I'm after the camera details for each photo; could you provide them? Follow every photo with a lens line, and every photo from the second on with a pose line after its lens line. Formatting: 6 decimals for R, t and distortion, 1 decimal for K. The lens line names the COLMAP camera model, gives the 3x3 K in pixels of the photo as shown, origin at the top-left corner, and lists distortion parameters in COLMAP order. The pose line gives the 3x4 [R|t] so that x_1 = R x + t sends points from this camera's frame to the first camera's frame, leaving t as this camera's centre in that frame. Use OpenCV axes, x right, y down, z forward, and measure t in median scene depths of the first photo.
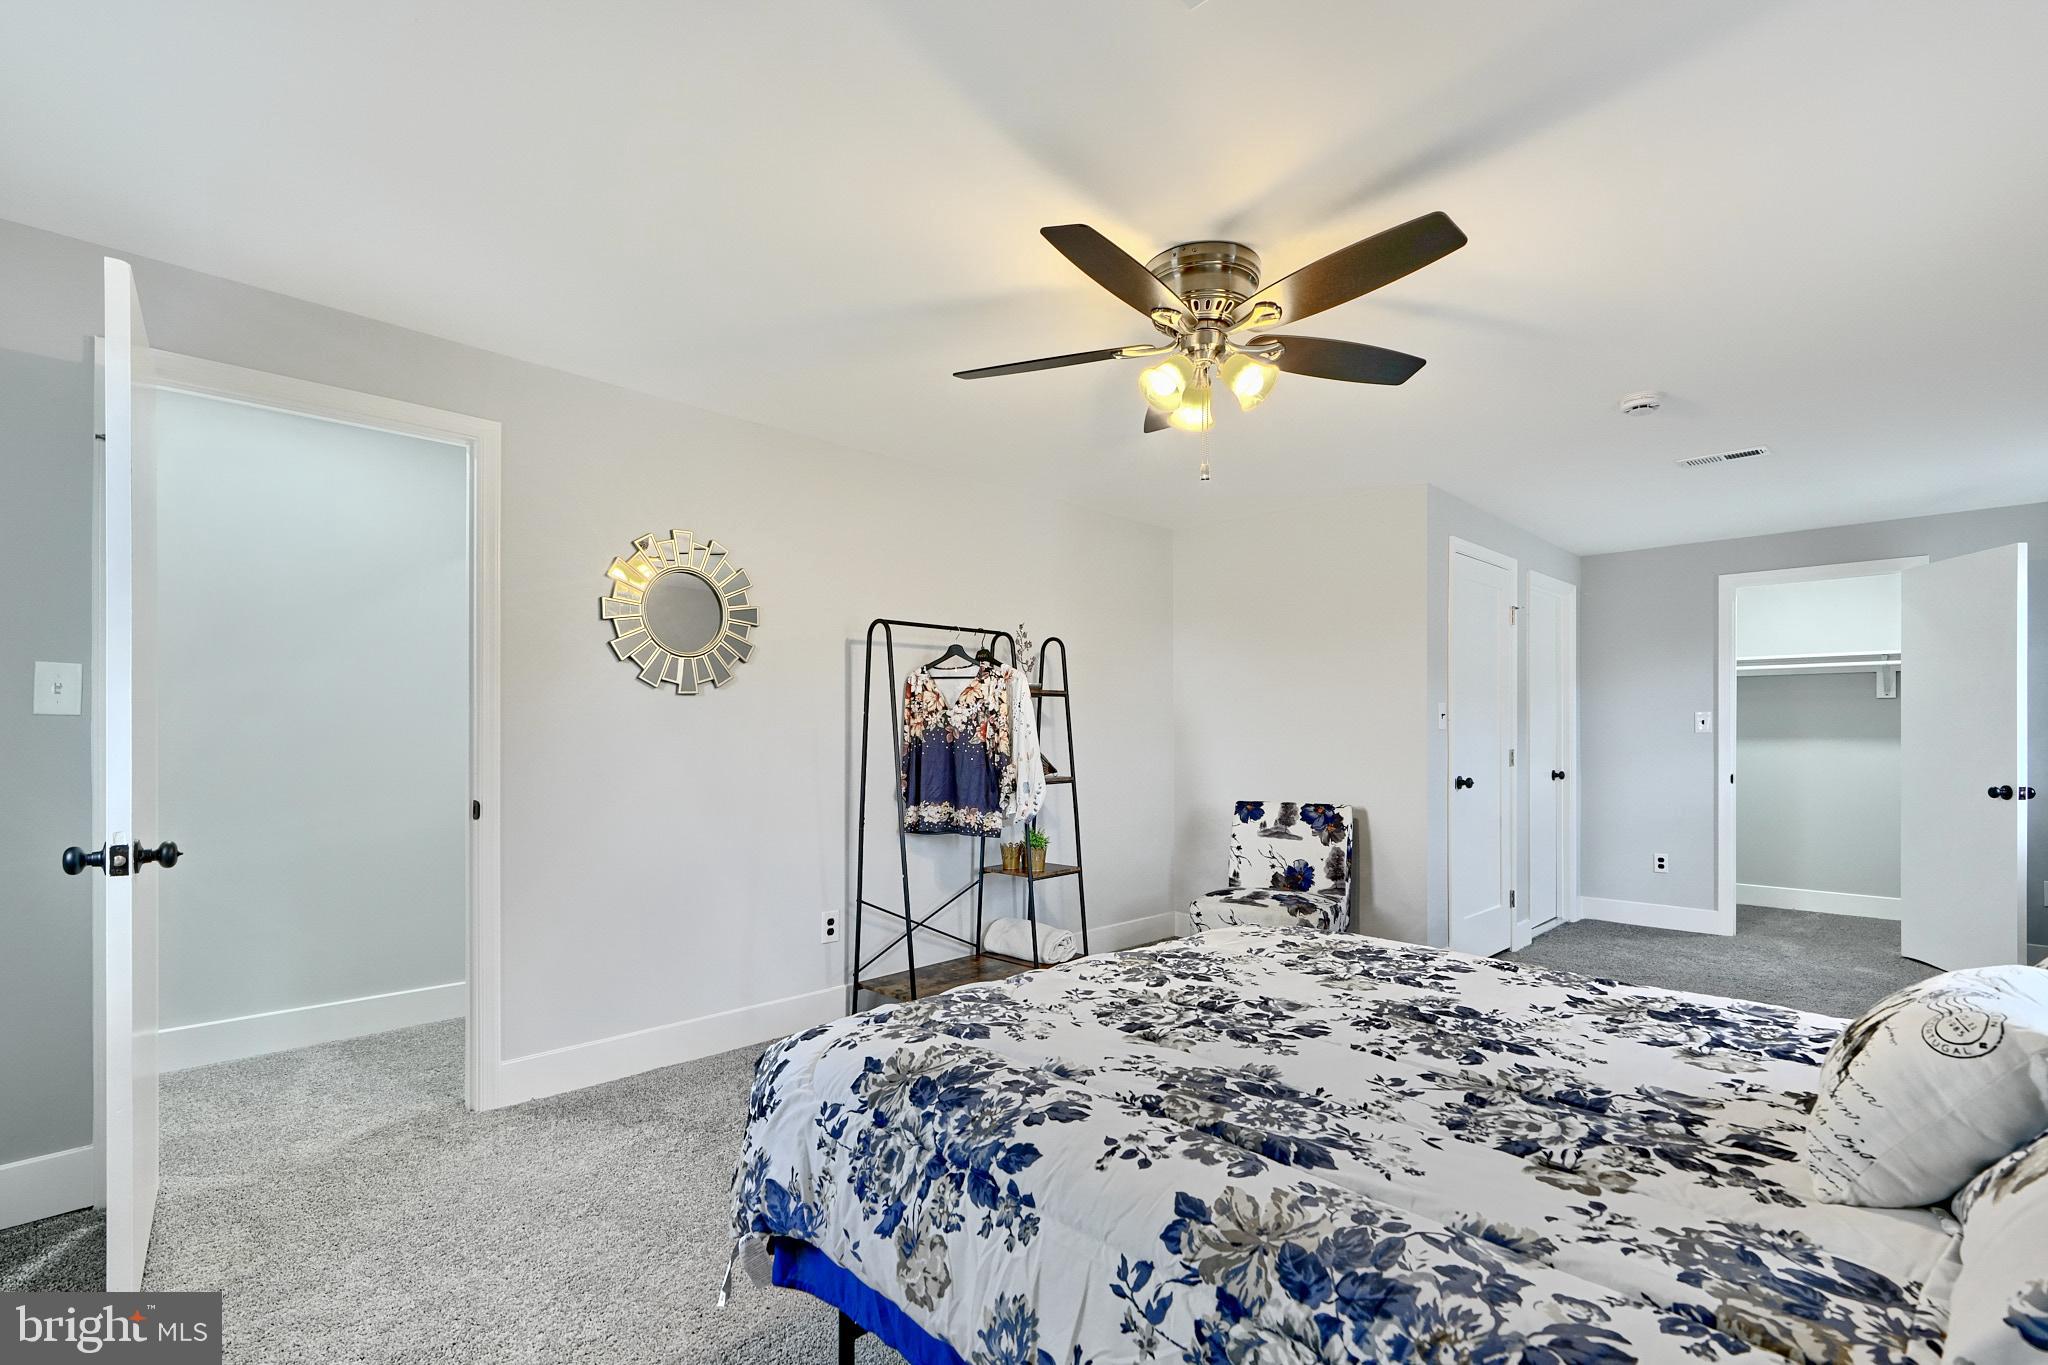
lens RADIAL K [[934.5, 0, 1036.0], [0, 934.5, 713.1], [0, 0, 1]] dist [0.001402, -0.000221]
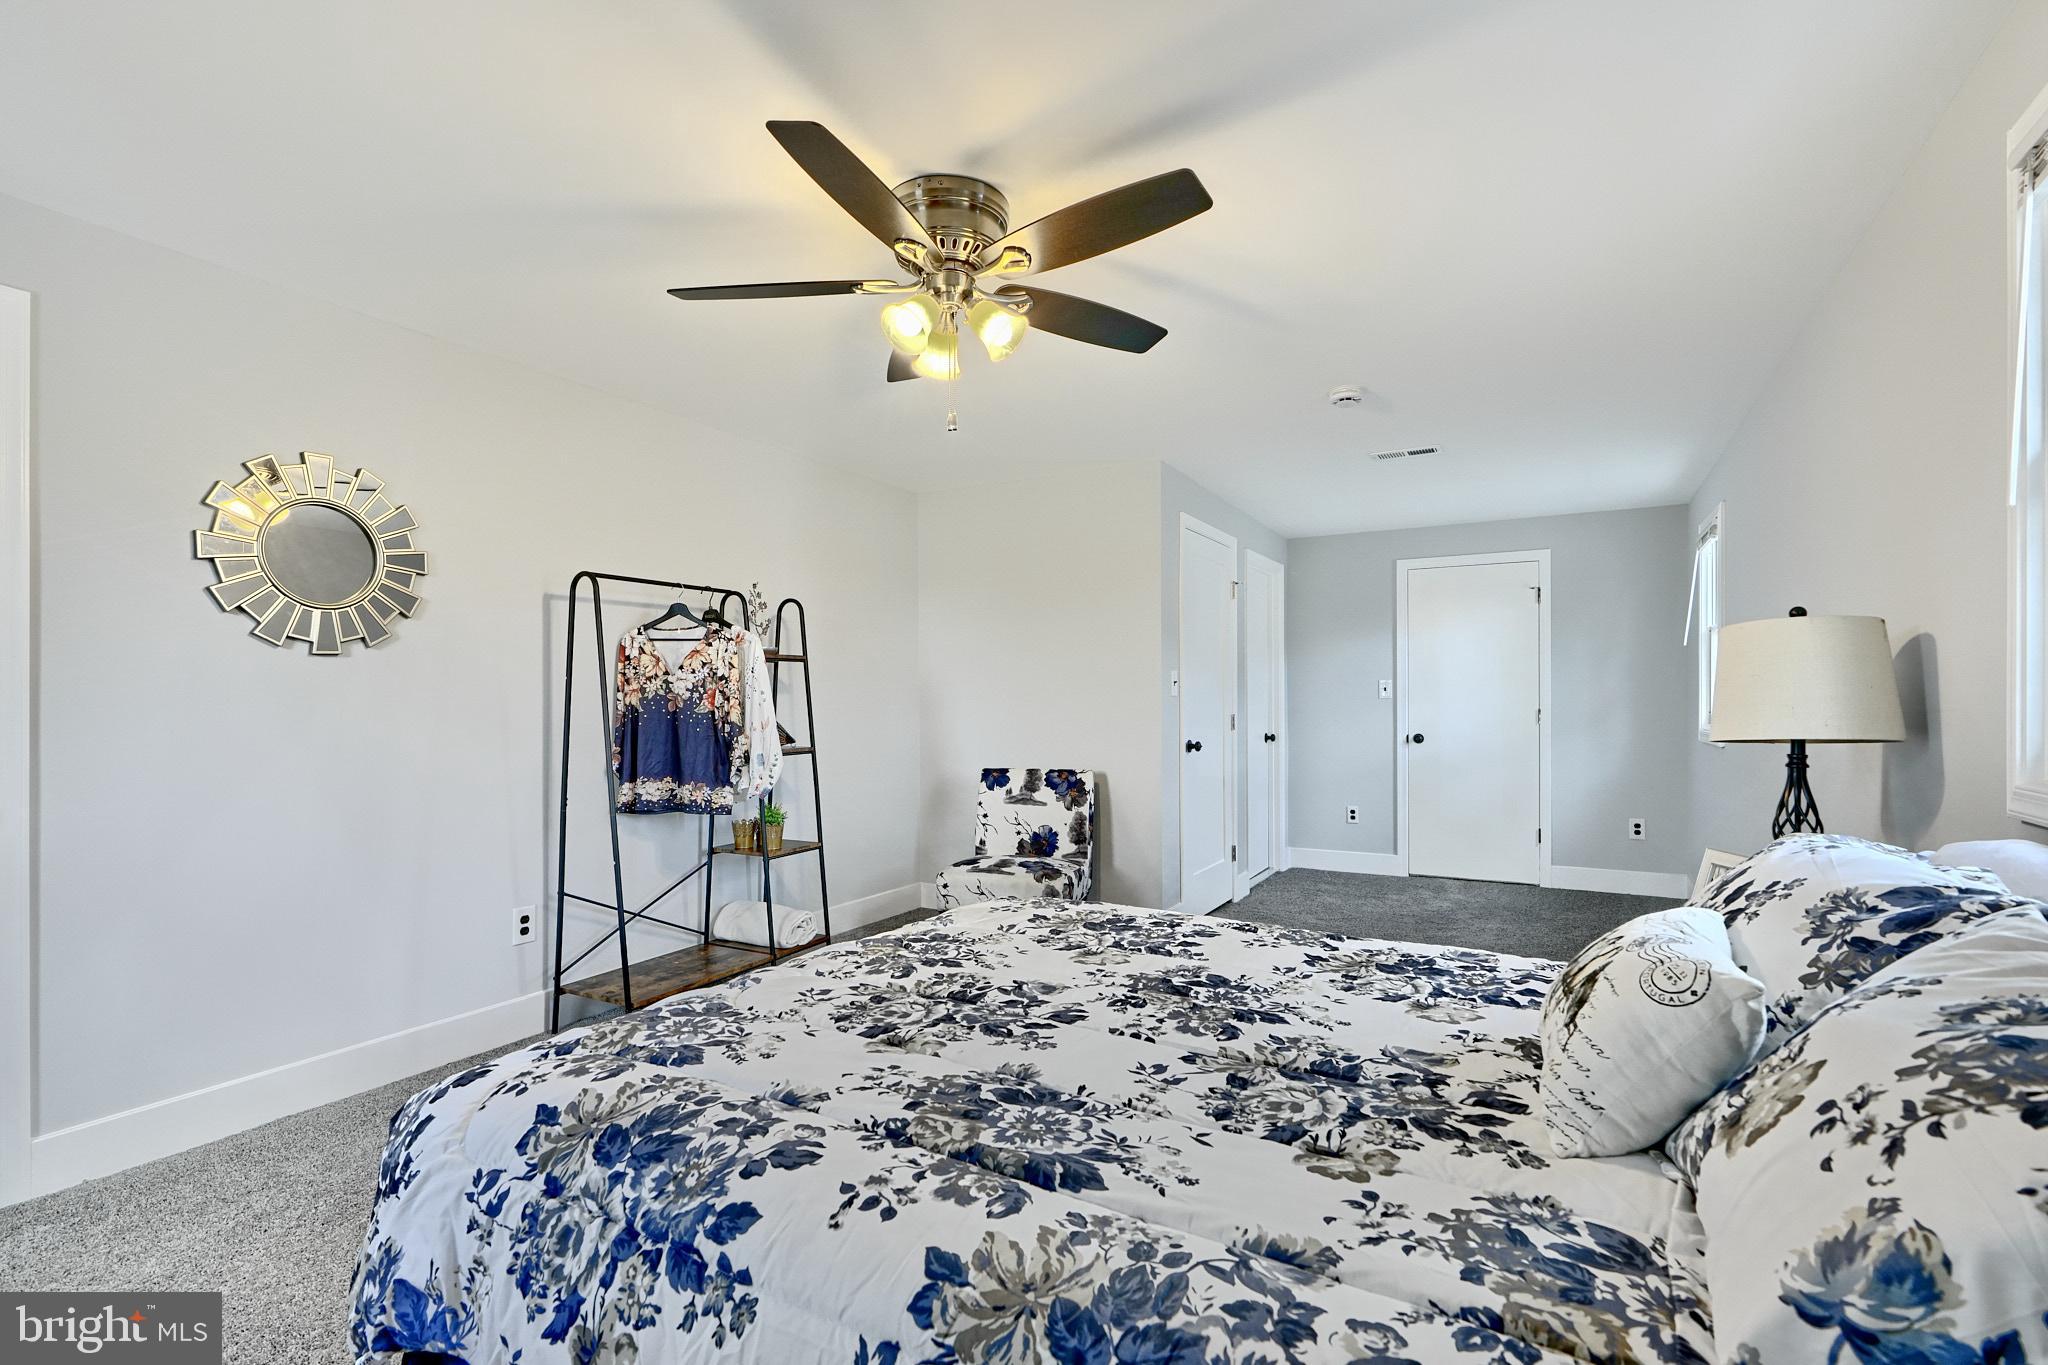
lens RADIAL K [[934.5, 0, 1036.0], [0, 934.5, 713.1], [0, 0, 1]] dist [0.001402, -0.000221]
pose [[0.963477, -0.007337, 0.267689, 0.018399], [-0.001888, 0.999414, 0.034187, 0.005746], [-0.267783, -0.033443, 0.962899, 0.141190]]
